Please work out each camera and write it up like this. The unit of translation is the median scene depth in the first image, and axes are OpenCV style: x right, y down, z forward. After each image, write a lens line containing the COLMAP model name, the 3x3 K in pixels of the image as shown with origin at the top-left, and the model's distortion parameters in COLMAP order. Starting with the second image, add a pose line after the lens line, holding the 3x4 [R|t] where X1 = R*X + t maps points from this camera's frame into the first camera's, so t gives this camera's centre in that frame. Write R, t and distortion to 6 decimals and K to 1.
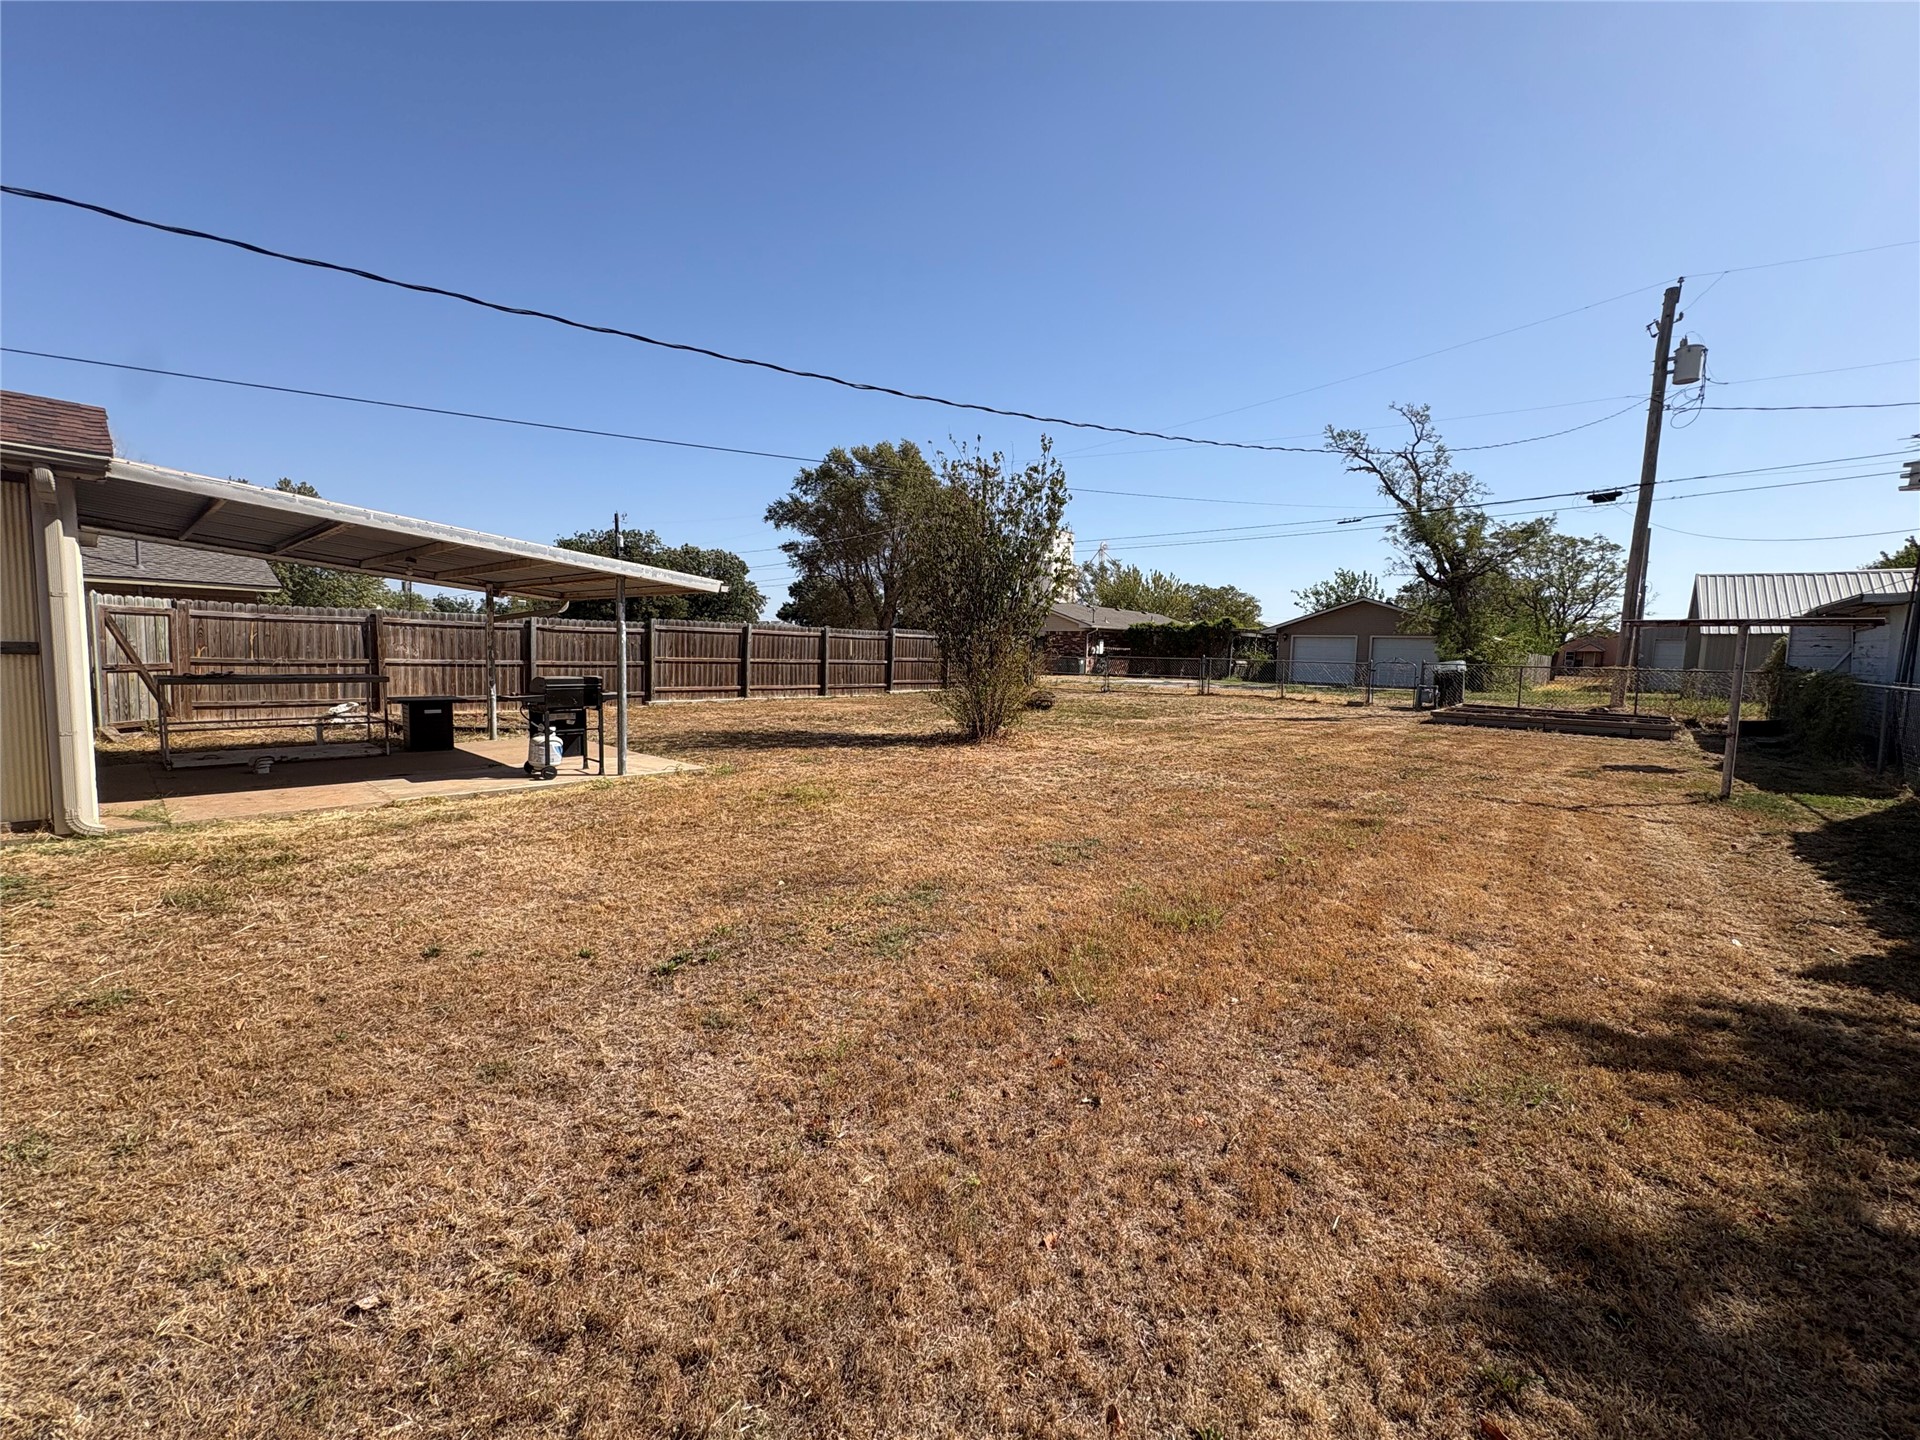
lens RADIAL K [[765.6, 0, 950.9], [0, 765.6, 715.7], [0, 0, 1]] dist [0.000409, 0.000440]
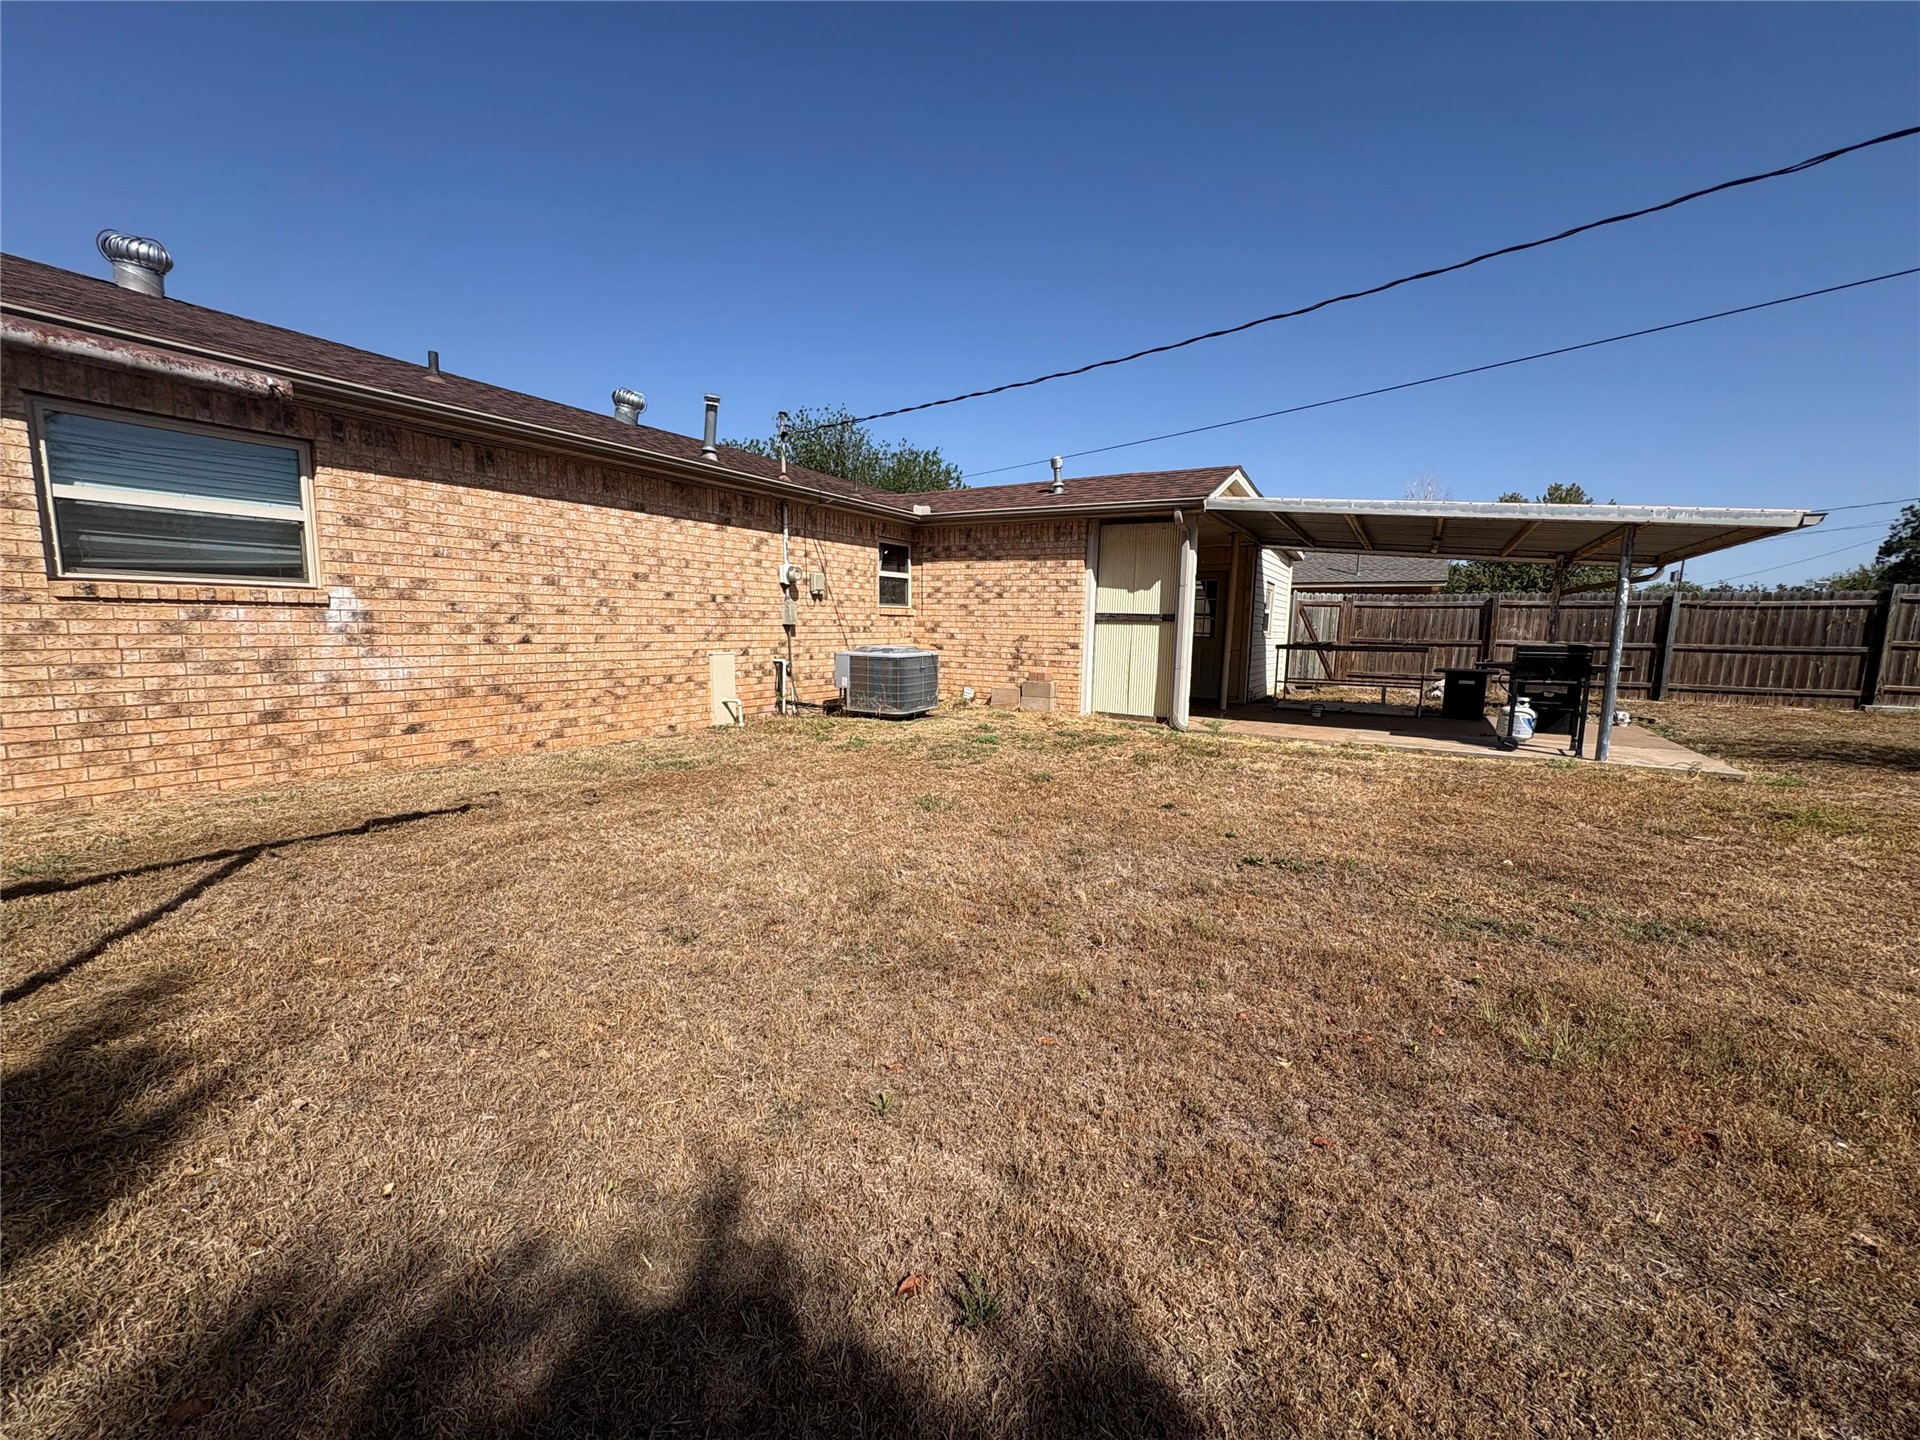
lens RADIAL K [[765.6, 0, 963.1], [0, 765.6, 718.3], [0, 0, 1]] dist [0.000409, 0.000440]
pose [[0.186106, 0.093739, -0.978048, 0.225517], [-0.091830, 0.992741, 0.077674, 0.024852], [0.978229, 0.075358, 0.193363, 0.117970]]
